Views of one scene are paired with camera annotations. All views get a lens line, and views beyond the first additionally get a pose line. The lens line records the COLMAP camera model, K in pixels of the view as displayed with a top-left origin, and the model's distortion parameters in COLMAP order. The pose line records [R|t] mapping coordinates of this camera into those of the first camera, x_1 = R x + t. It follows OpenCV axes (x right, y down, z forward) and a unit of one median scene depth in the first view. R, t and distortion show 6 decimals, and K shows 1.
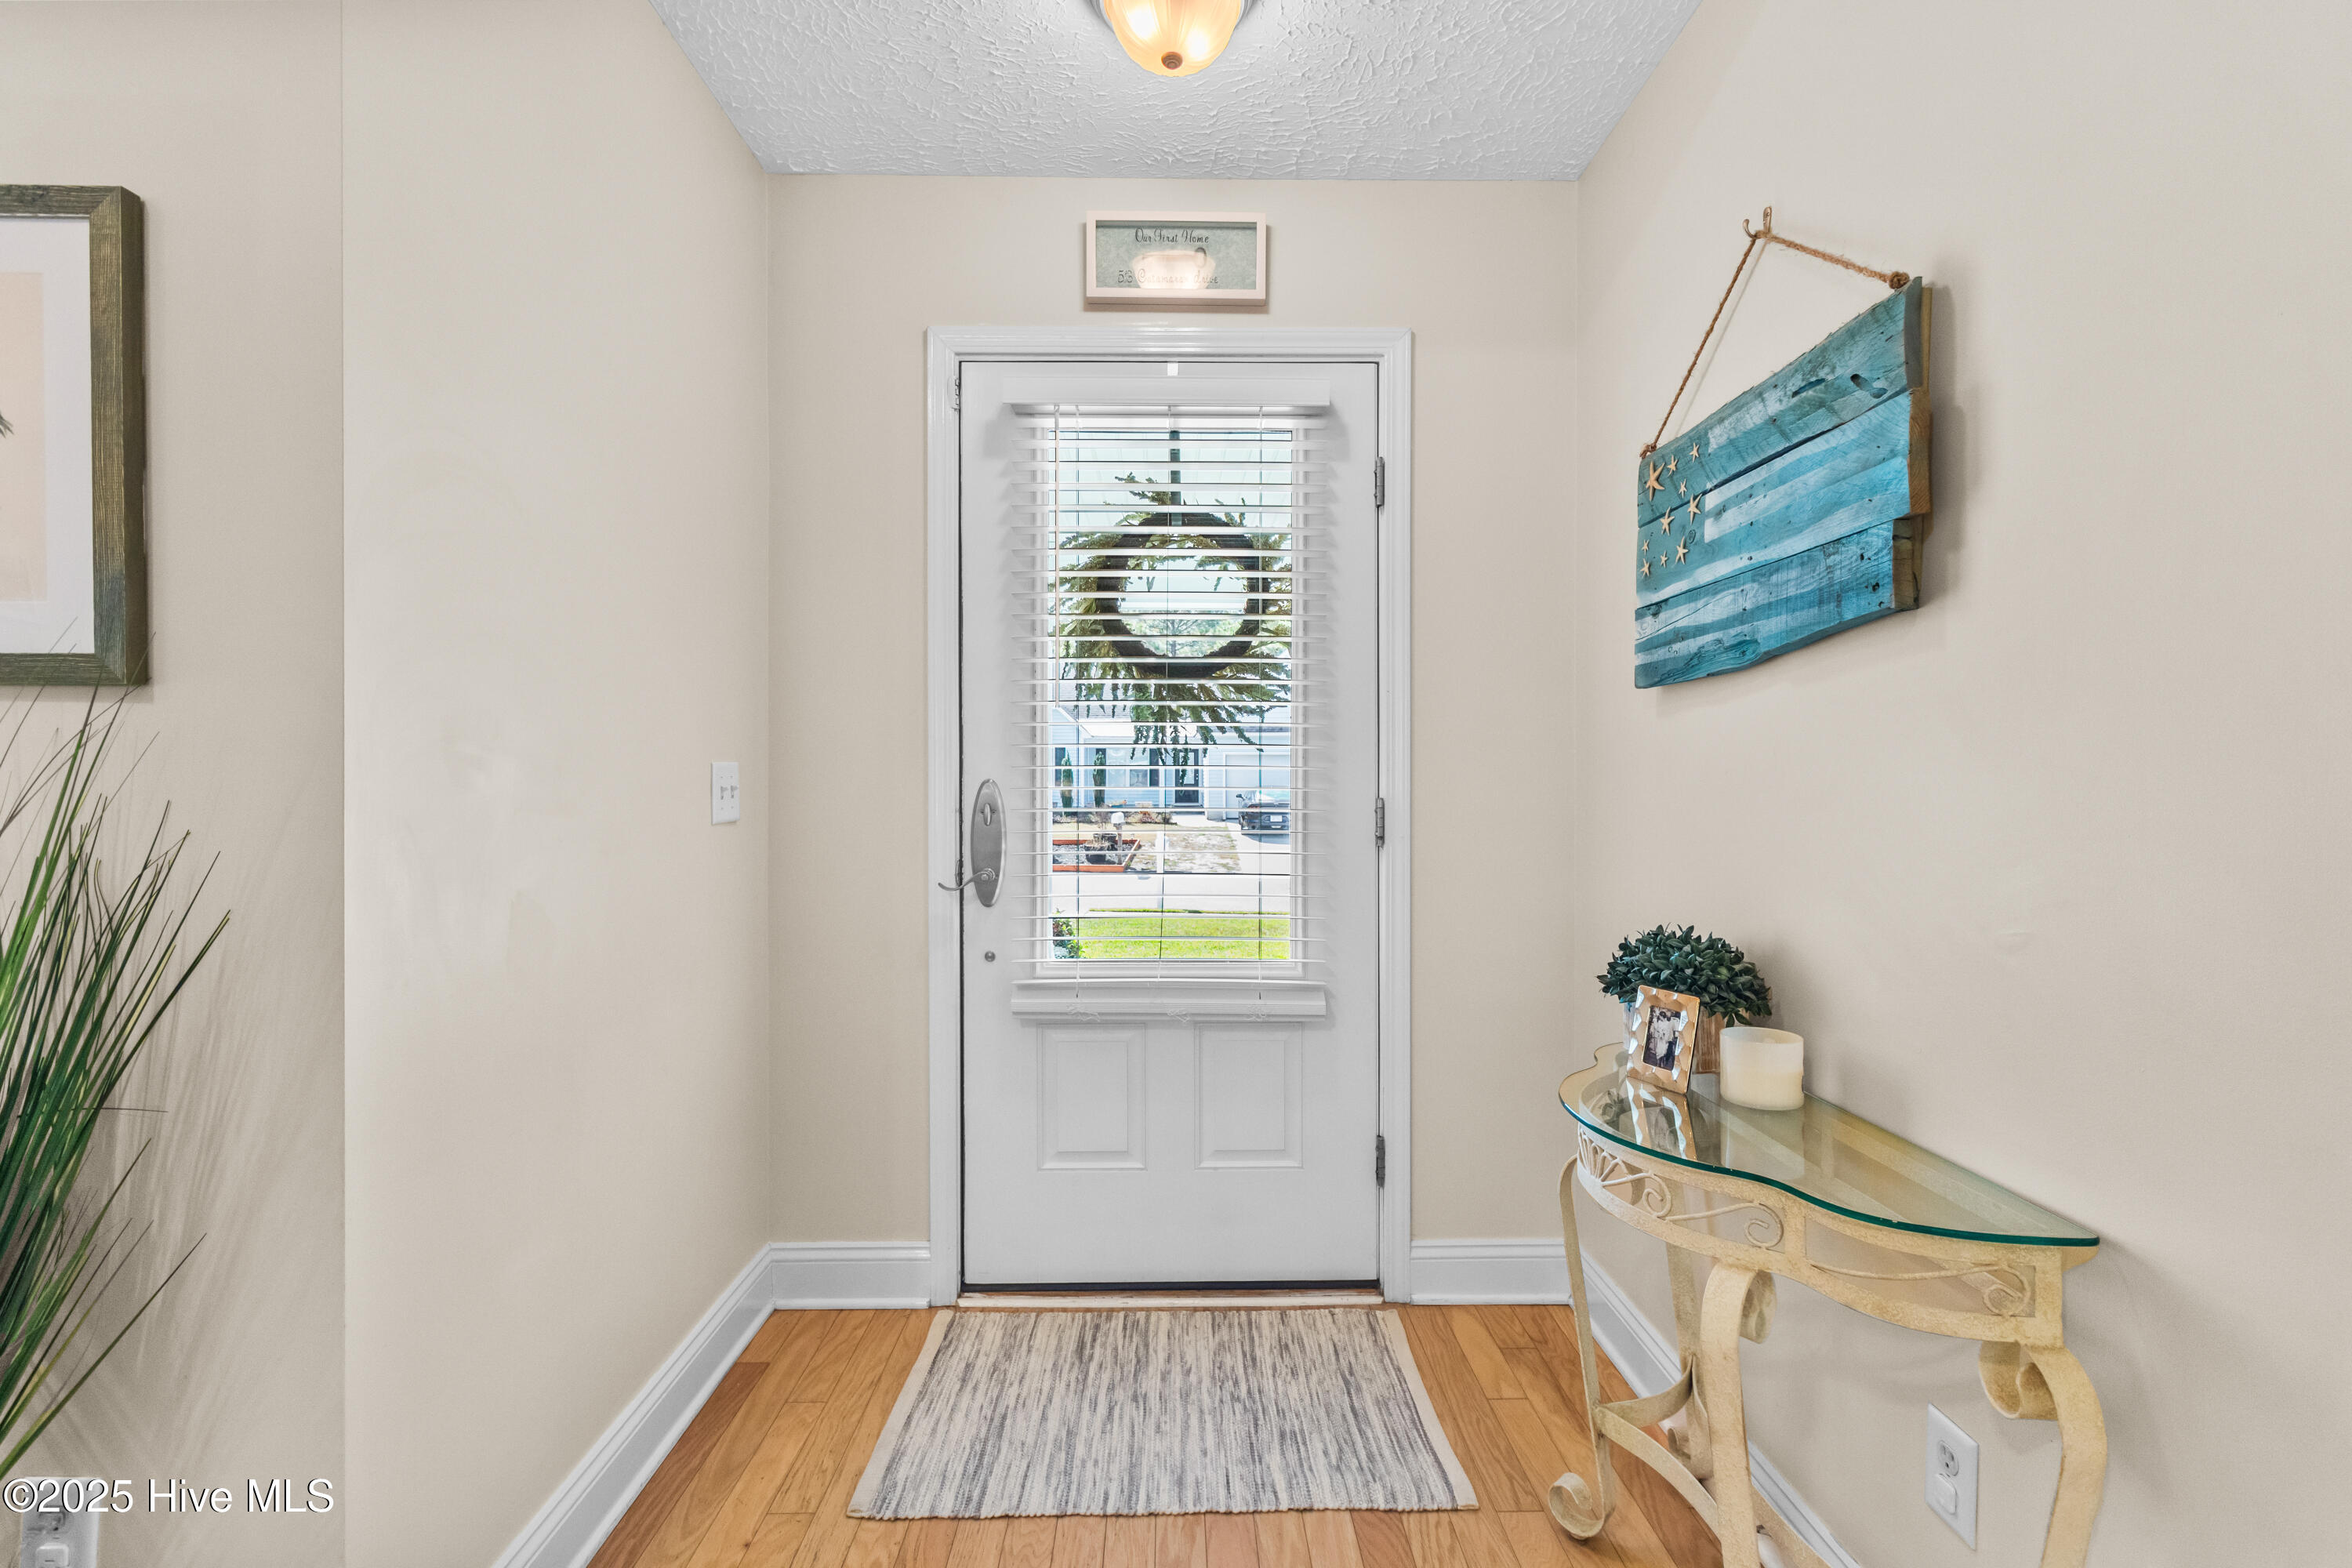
lens RADIAL K [[1099.4, 0, 1181.4], [0, 1099.4, 787.4], [0, 0, 1]] dist [-0.000068, 0.000528]
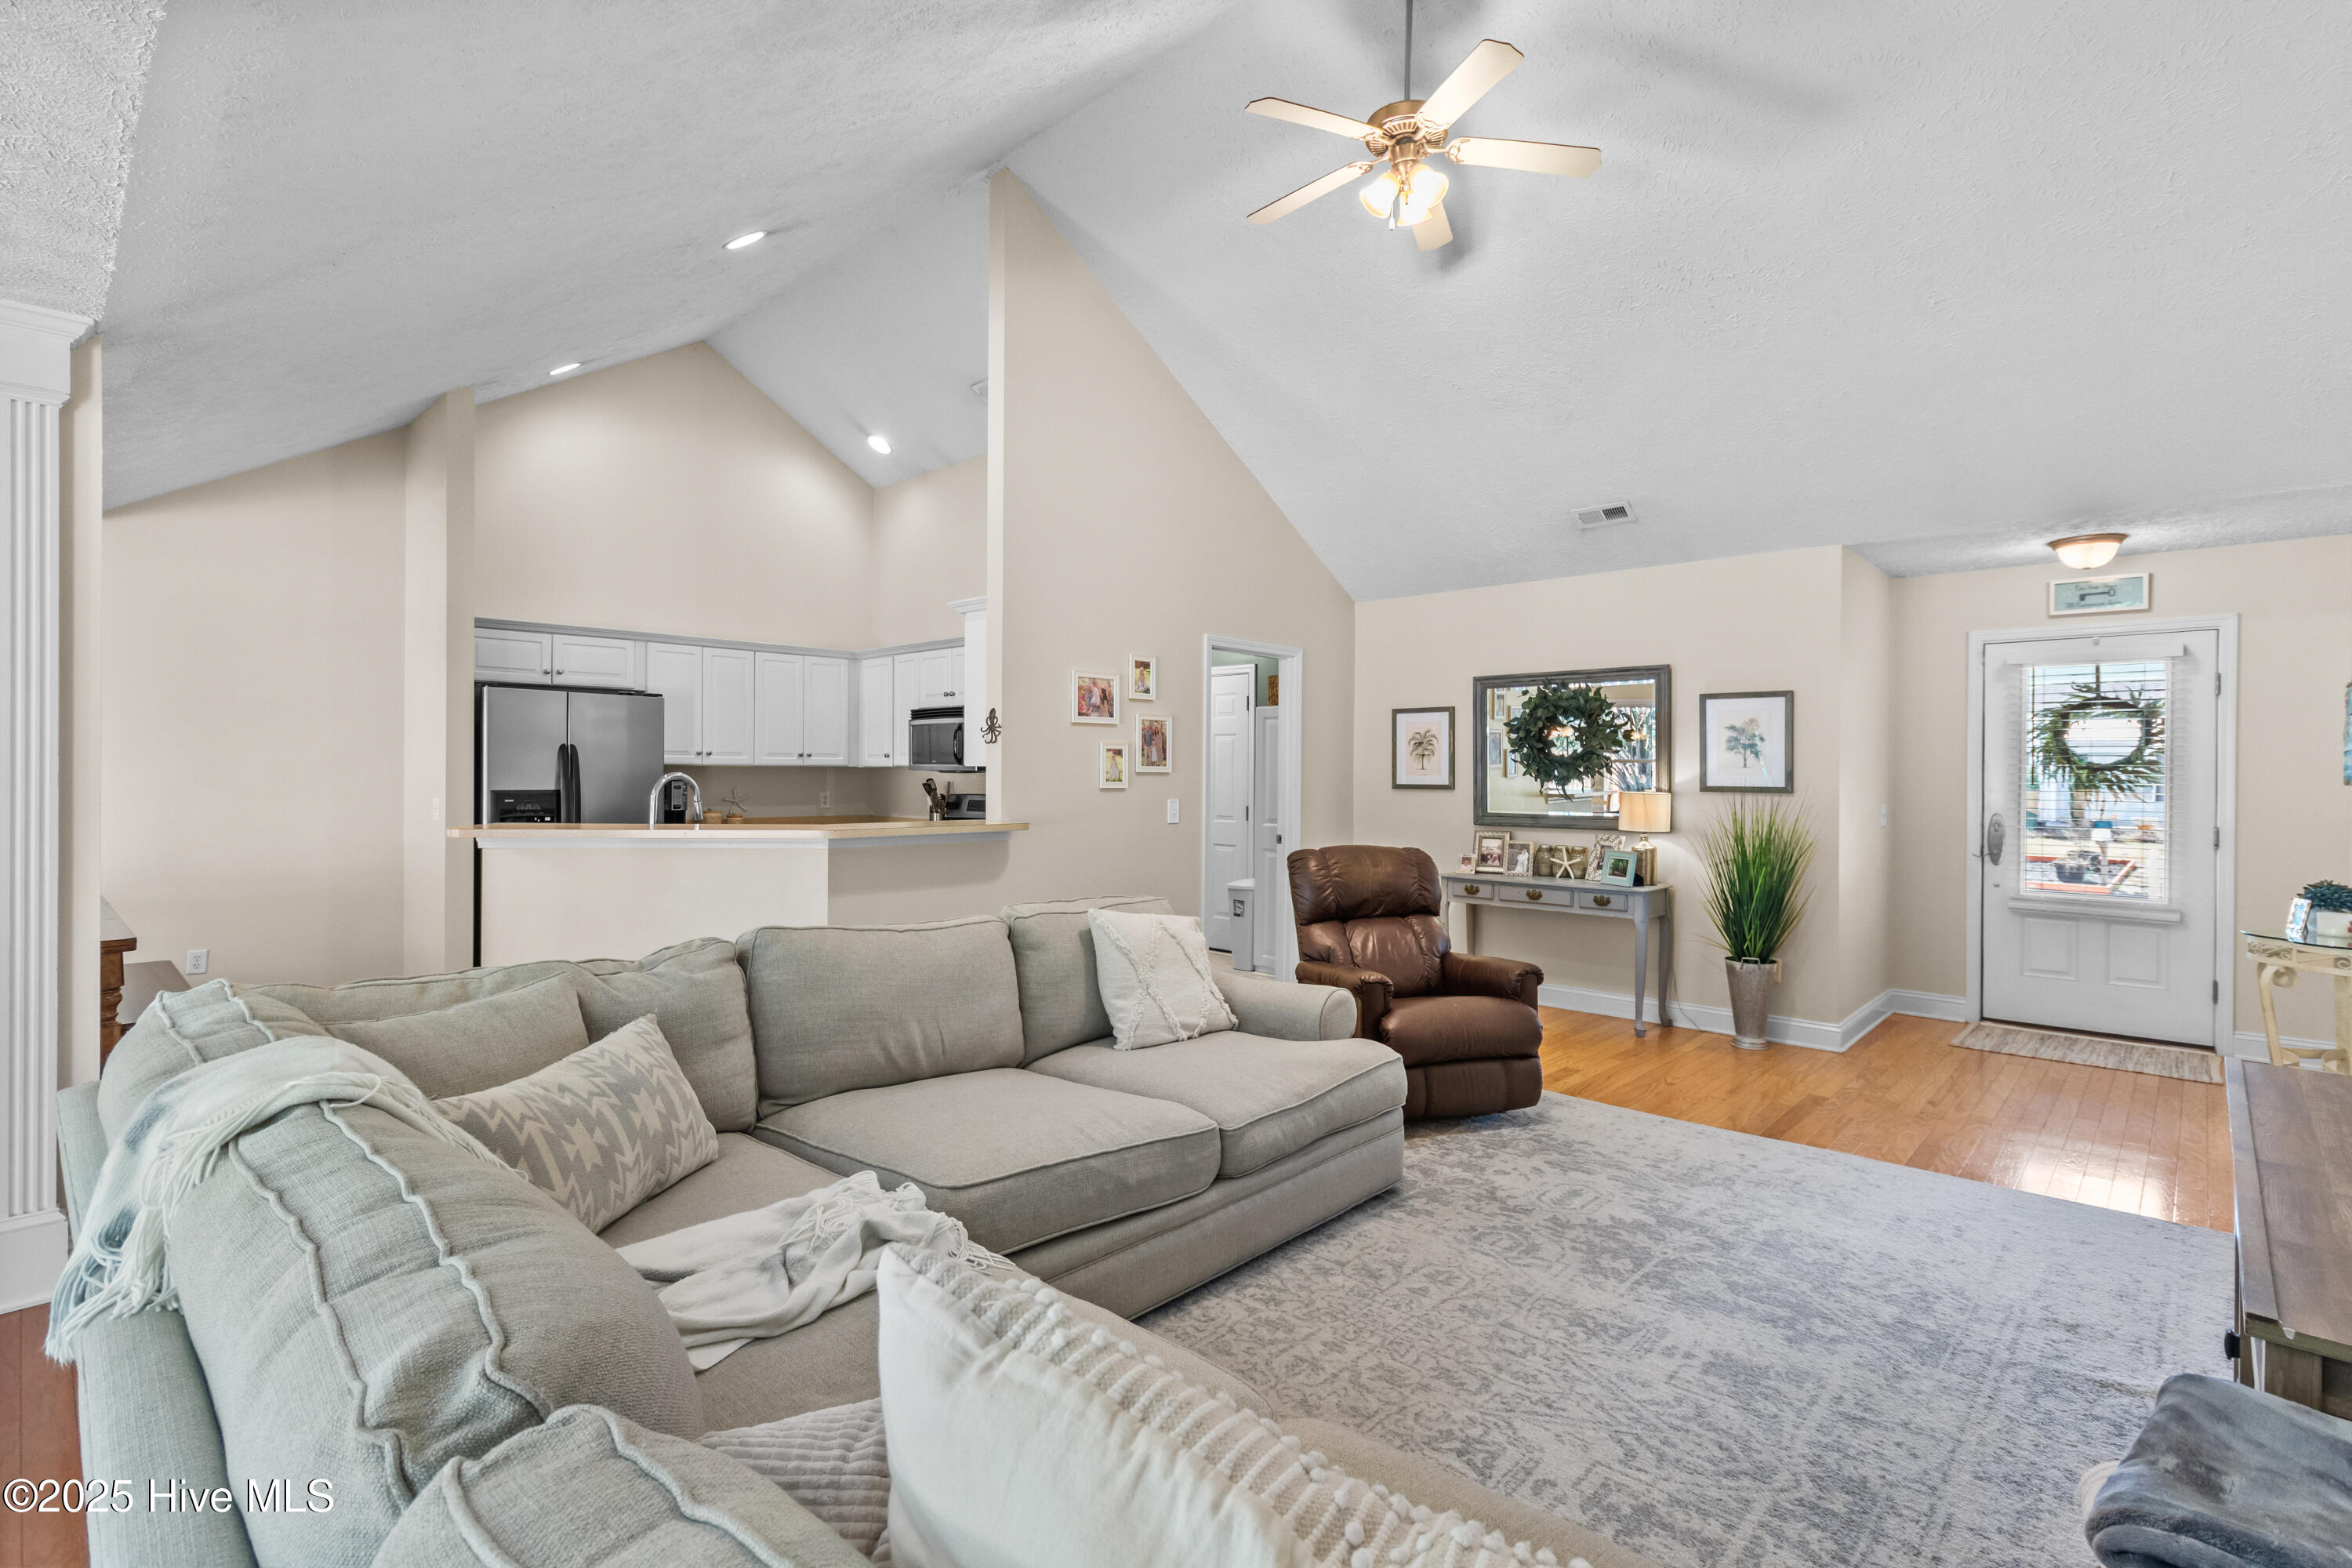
lens RADIAL K [[1085.6, 0, 1187.3], [0, 1085.6, 777.7], [0, 0, 1]] dist [0.000048, -0.000152]
pose [[0.718336, 0.006254, -0.695668, 0.212284], [-0.015372, 0.999858, -0.006884, -0.041716], [0.695526, 0.015639, 0.718331, -1.995922]]
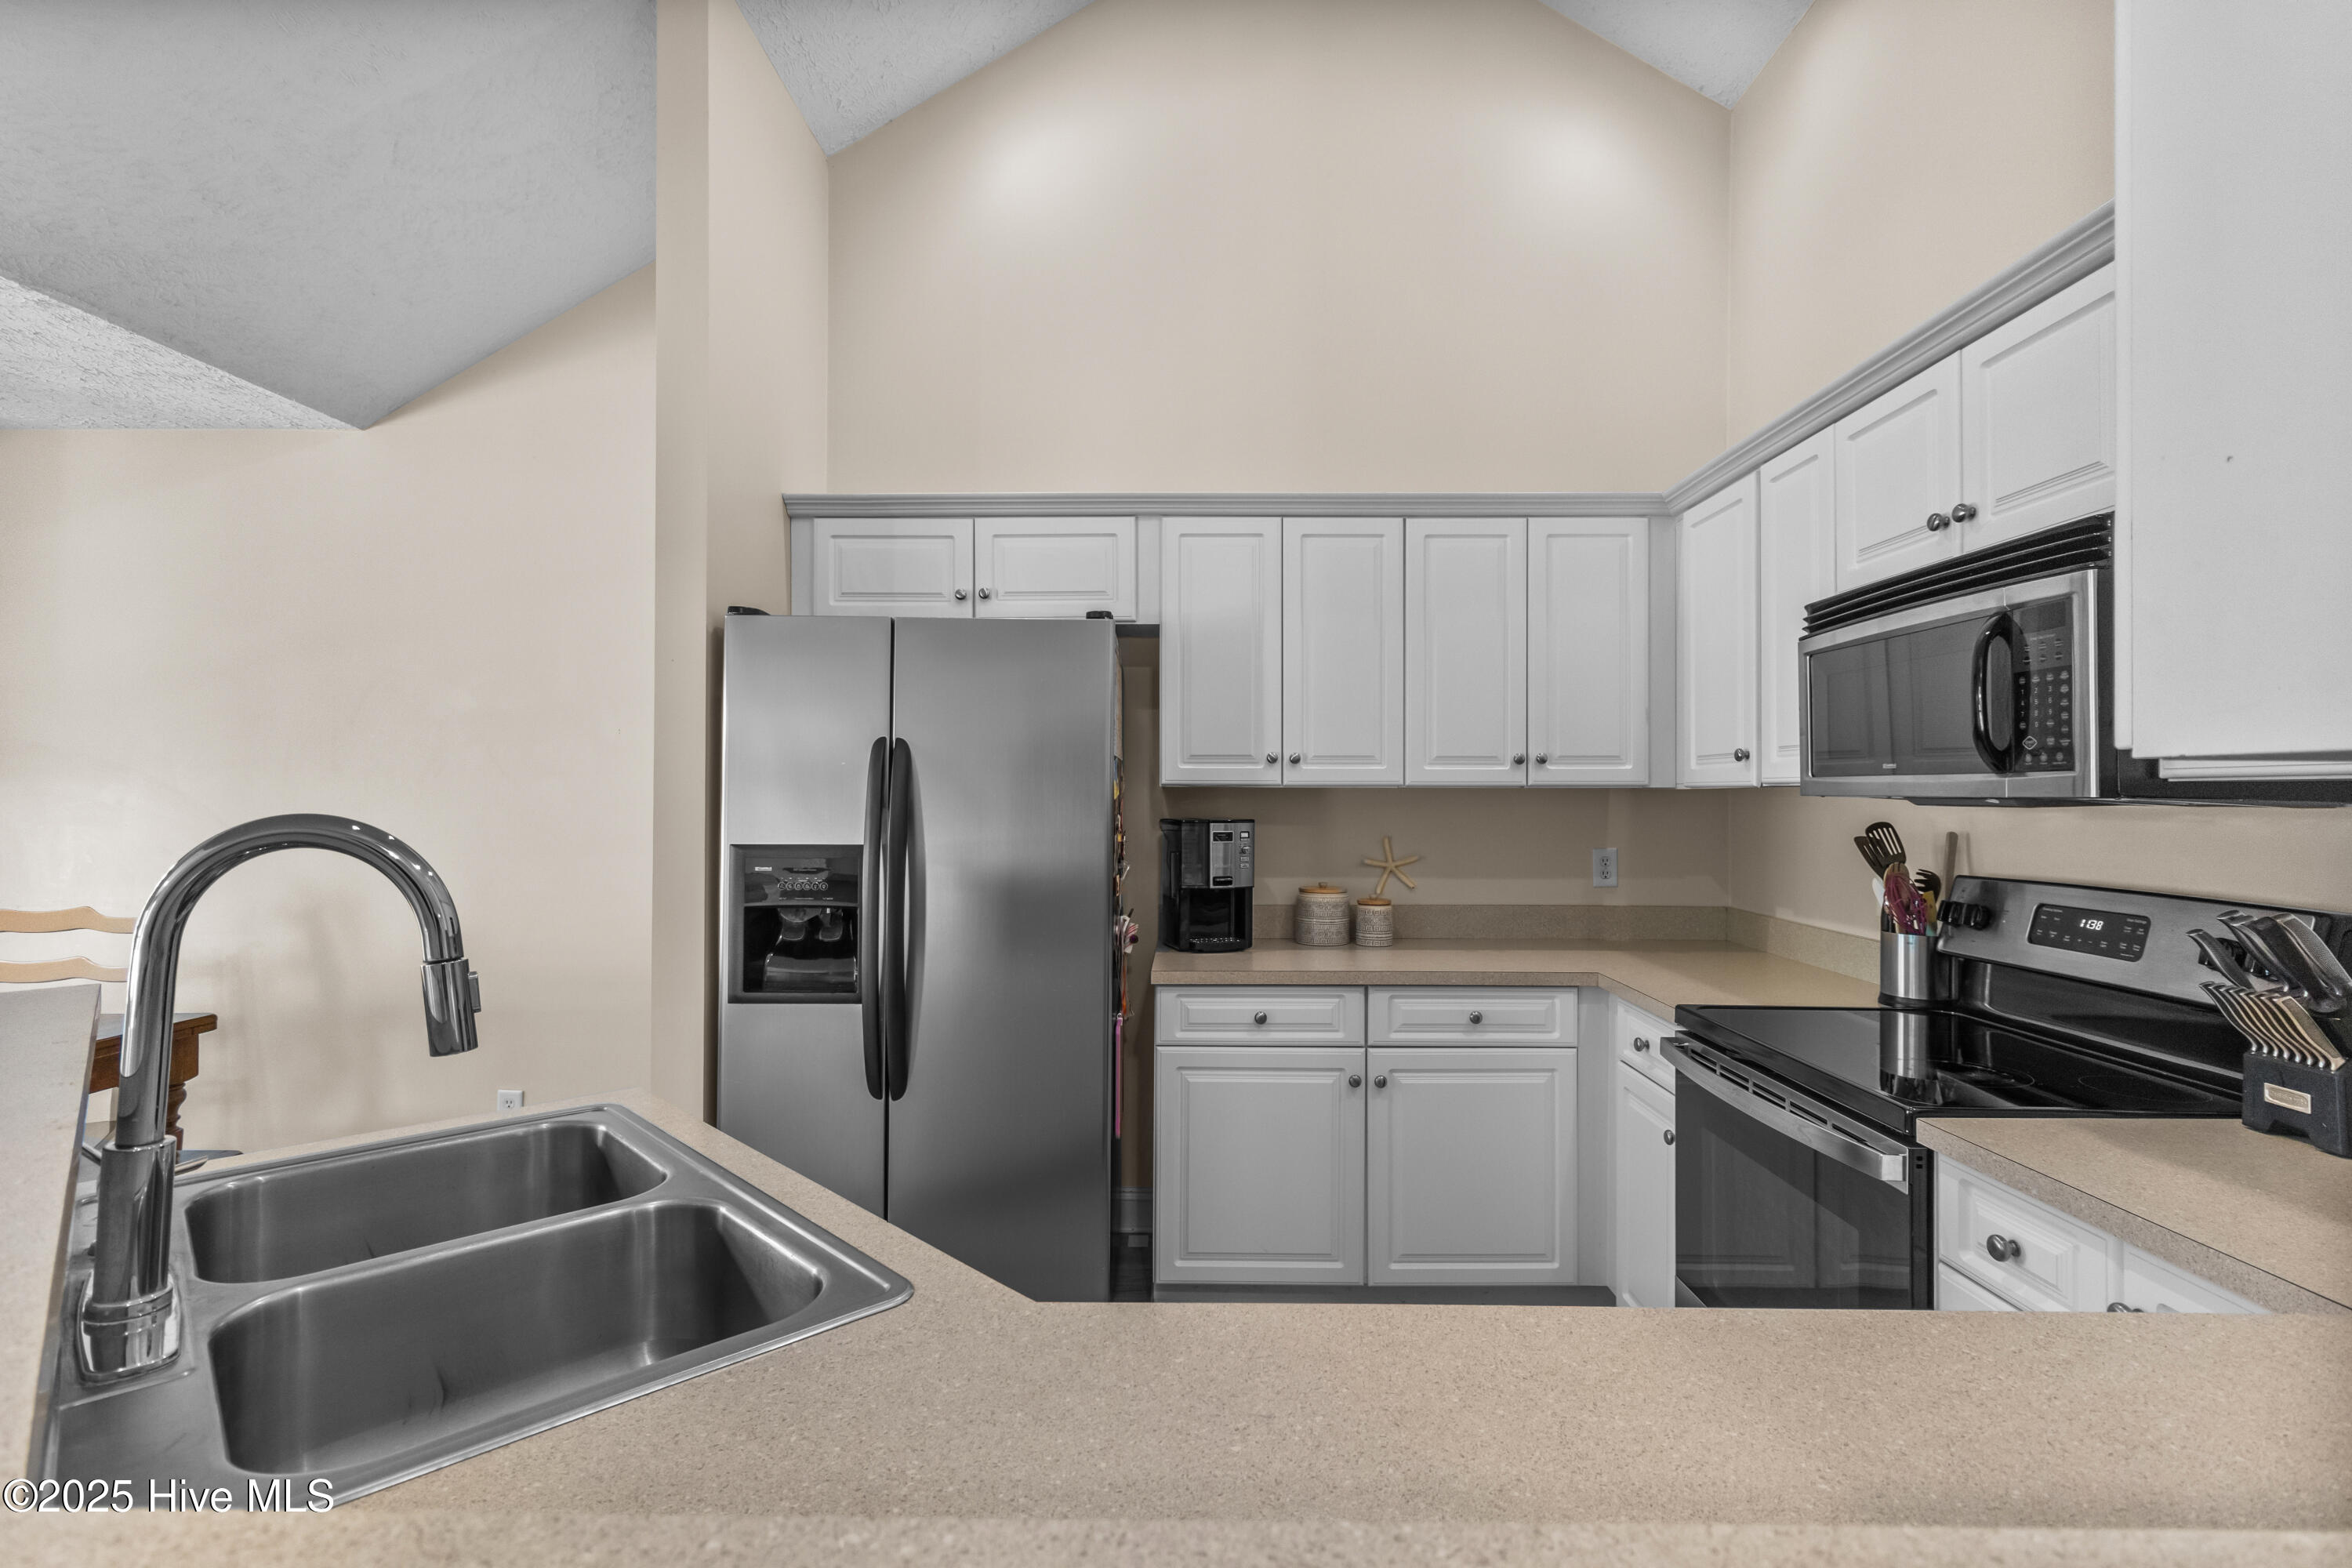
lens RADIAL K [[1099.4, 0, 1181.4], [0, 1099.4, 787.4], [0, 0, 1]] dist [-0.000068, 0.000528]
pose [[-0.028094, -0.006920, -0.999581, -1.417814], [-0.018011, 0.999817, -0.006416, -0.062687], [0.999443, 0.017823, -0.028213, -0.912639]]
